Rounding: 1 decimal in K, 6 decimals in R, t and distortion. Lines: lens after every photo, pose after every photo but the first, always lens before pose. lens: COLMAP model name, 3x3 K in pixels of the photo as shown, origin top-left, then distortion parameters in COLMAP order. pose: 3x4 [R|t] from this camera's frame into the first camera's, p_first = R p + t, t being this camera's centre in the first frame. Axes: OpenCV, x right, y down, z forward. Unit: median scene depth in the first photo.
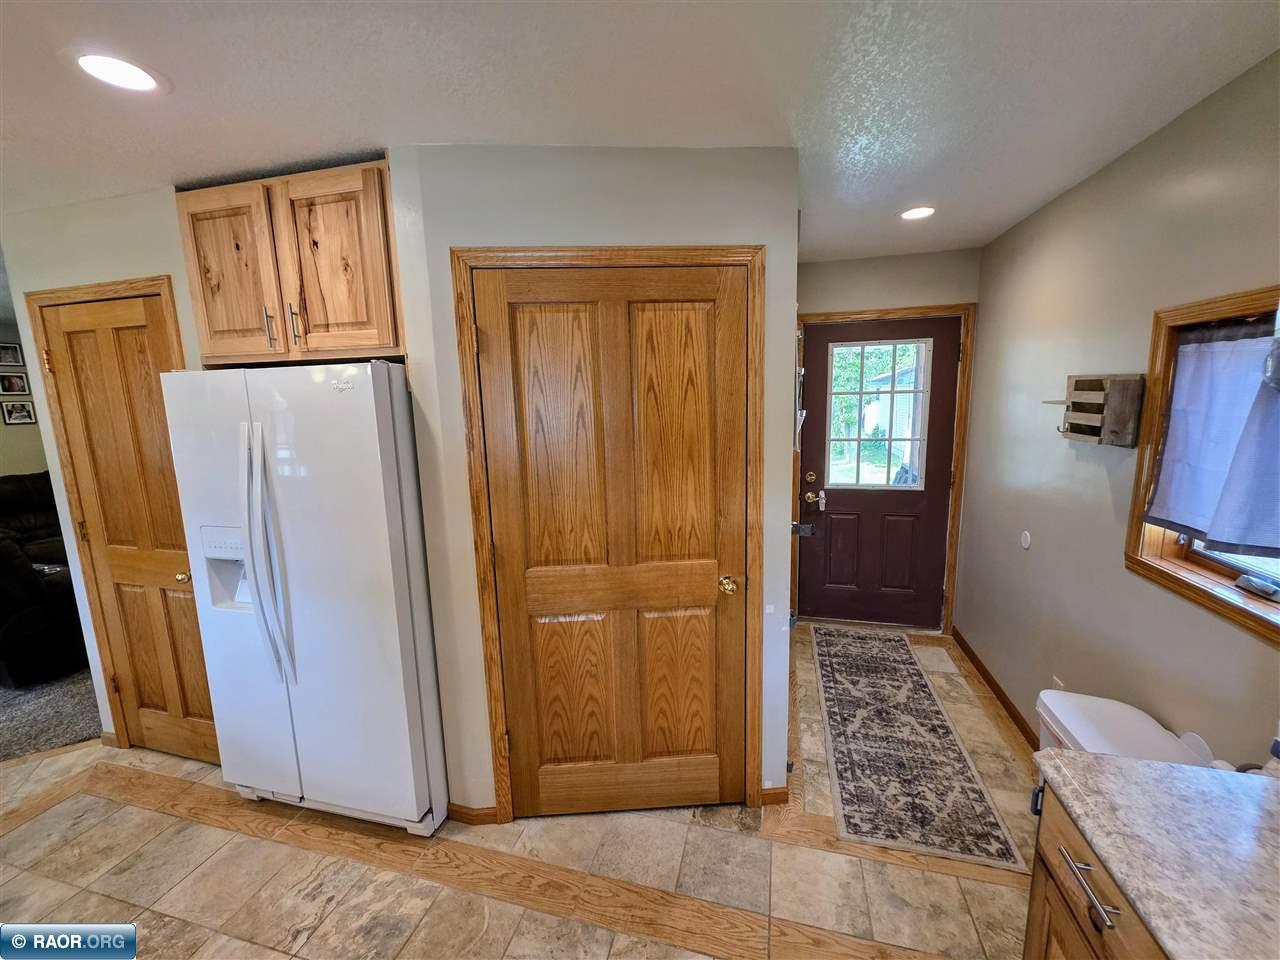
lens RADIAL K [[510.6, 0, 639.3], [0, 510.6, 475.5], [0, 0, 1]] dist [0.000927, -0.000169]
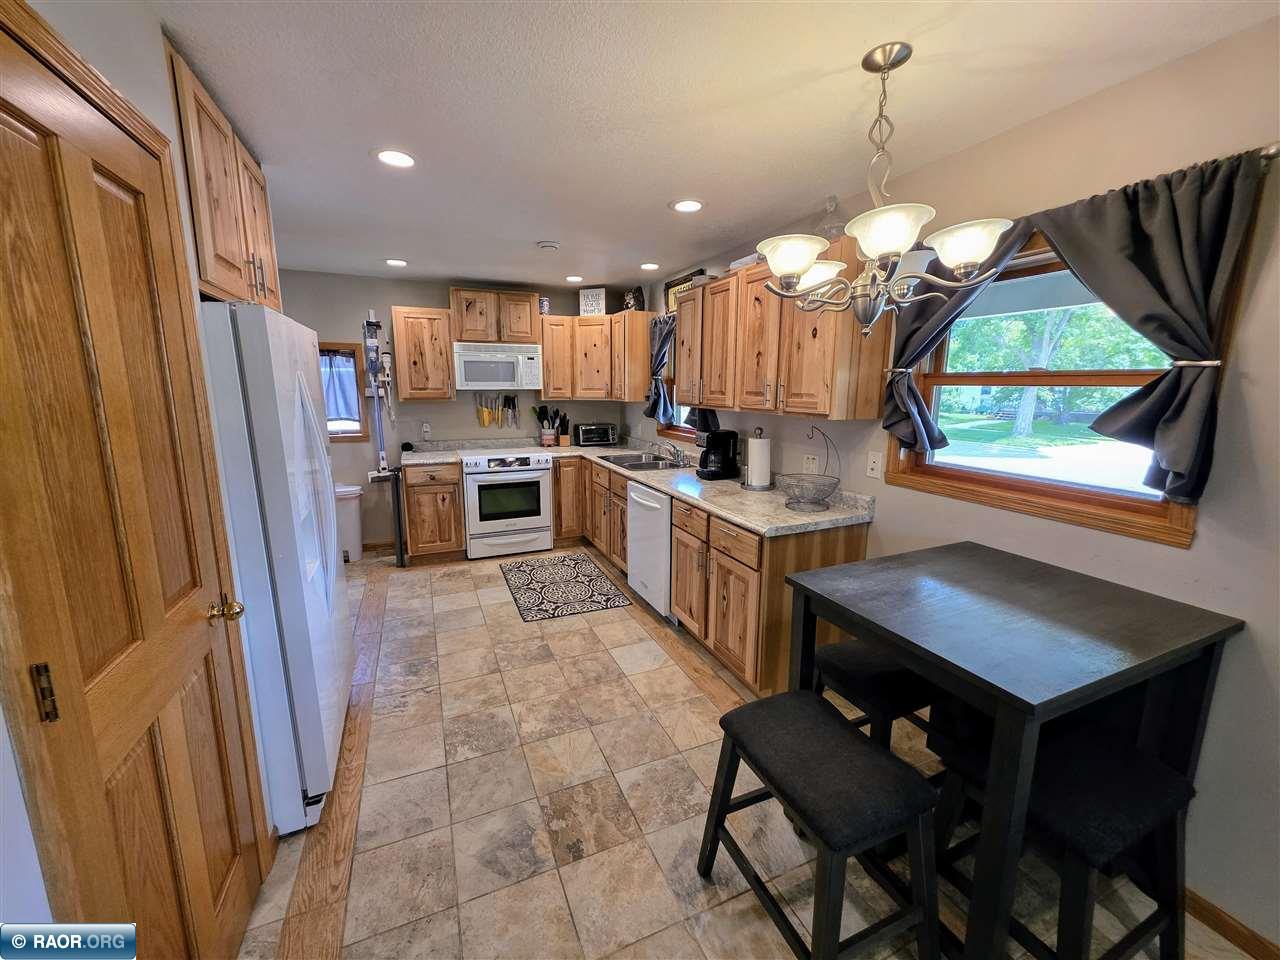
lens RADIAL K [[510.6, 0, 639.3], [0, 510.6, 475.5], [0, 0, 1]] dist [0.000927, -0.000169]
pose [[-0.619792, -0.120963, 0.775388, -1.961578], [0.133411, 0.957426, 0.256001, -0.070770], [-0.773343, 0.262112, -0.577267, 1.078618]]
